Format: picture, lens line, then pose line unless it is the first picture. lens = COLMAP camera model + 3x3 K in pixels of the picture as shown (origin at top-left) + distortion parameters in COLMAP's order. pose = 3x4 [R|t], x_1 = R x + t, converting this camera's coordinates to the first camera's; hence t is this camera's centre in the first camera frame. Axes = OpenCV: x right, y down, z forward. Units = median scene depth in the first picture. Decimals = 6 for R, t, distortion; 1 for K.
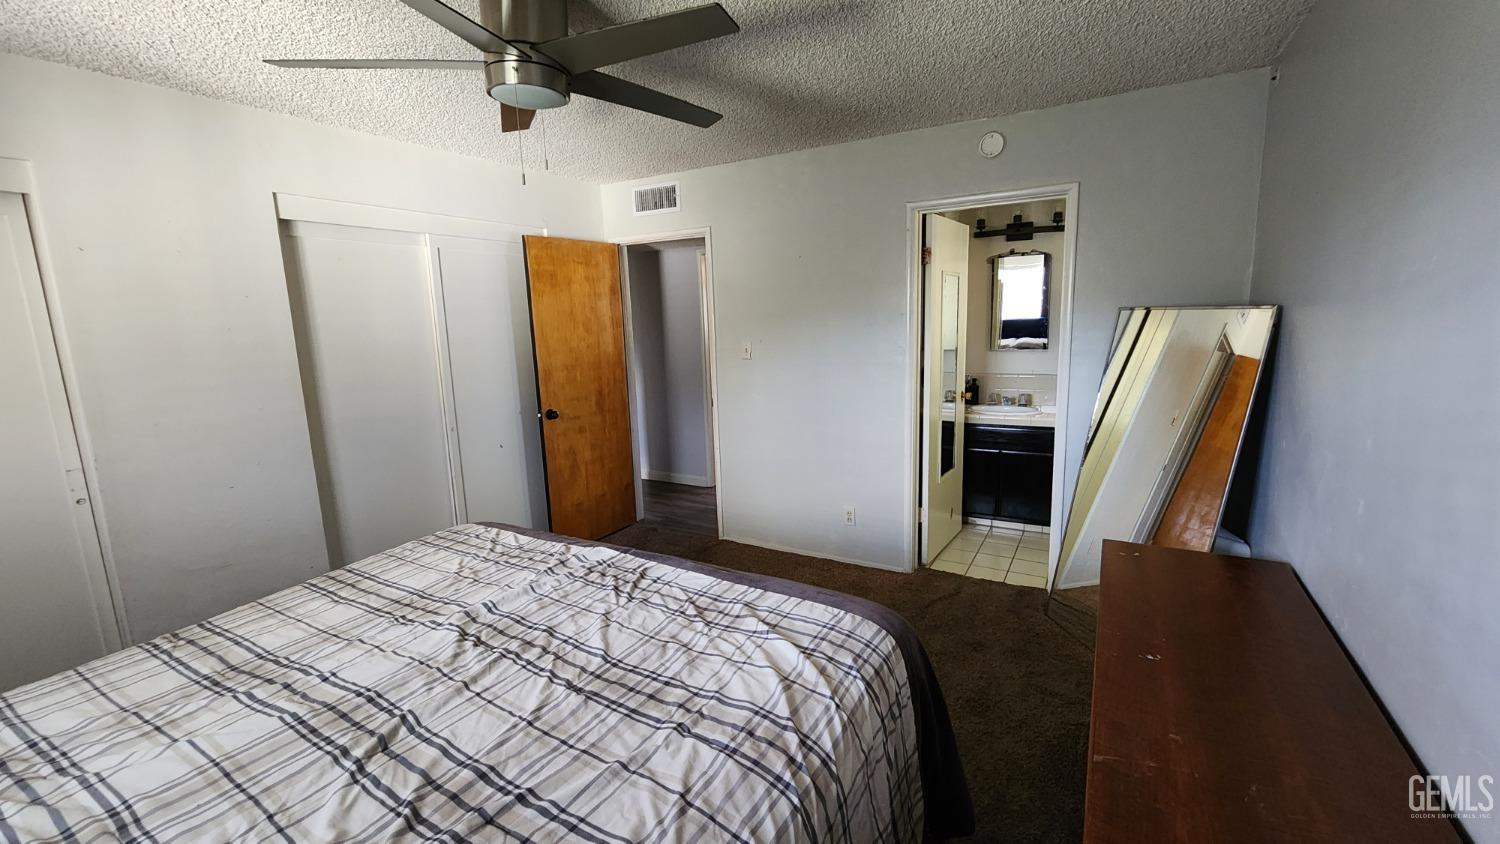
lens RADIAL K [[621.4, 0, 746.2], [0, 621.4, 420.6], [0, 0, 1]] dist [0.005514, -0.001960]
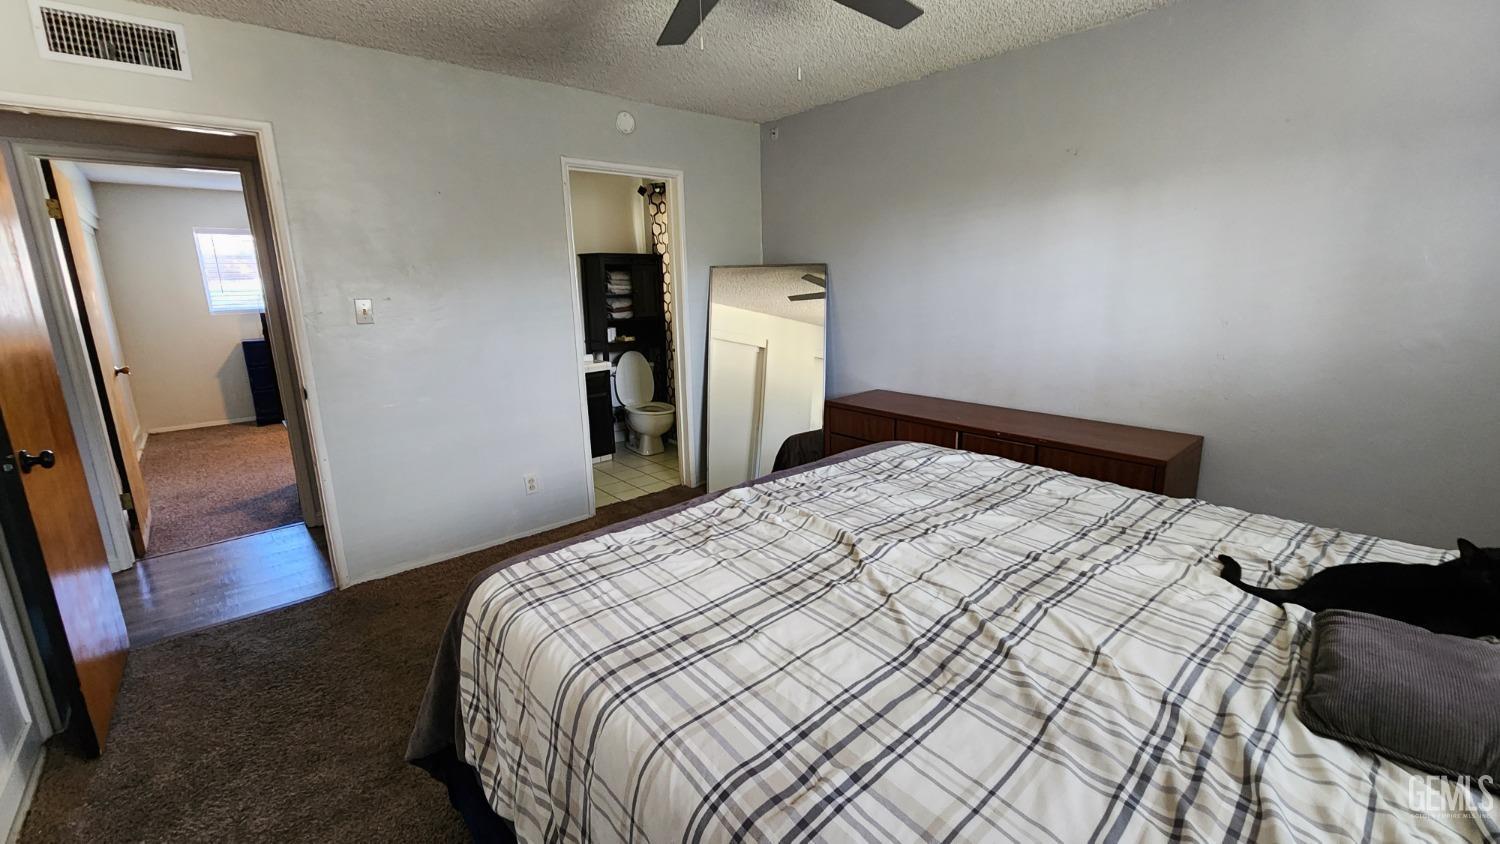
lens RADIAL K [[621.4, 0, 753.9], [0, 621.4, 418.8], [0, 0, 1]] dist [0.005514, -0.001960]
pose [[0.304581, -0.183448, 0.934654, -1.273761], [0.173152, 0.975591, 0.135057, -0.022062], [-0.936616, 0.120702, 0.328911, 0.781396]]
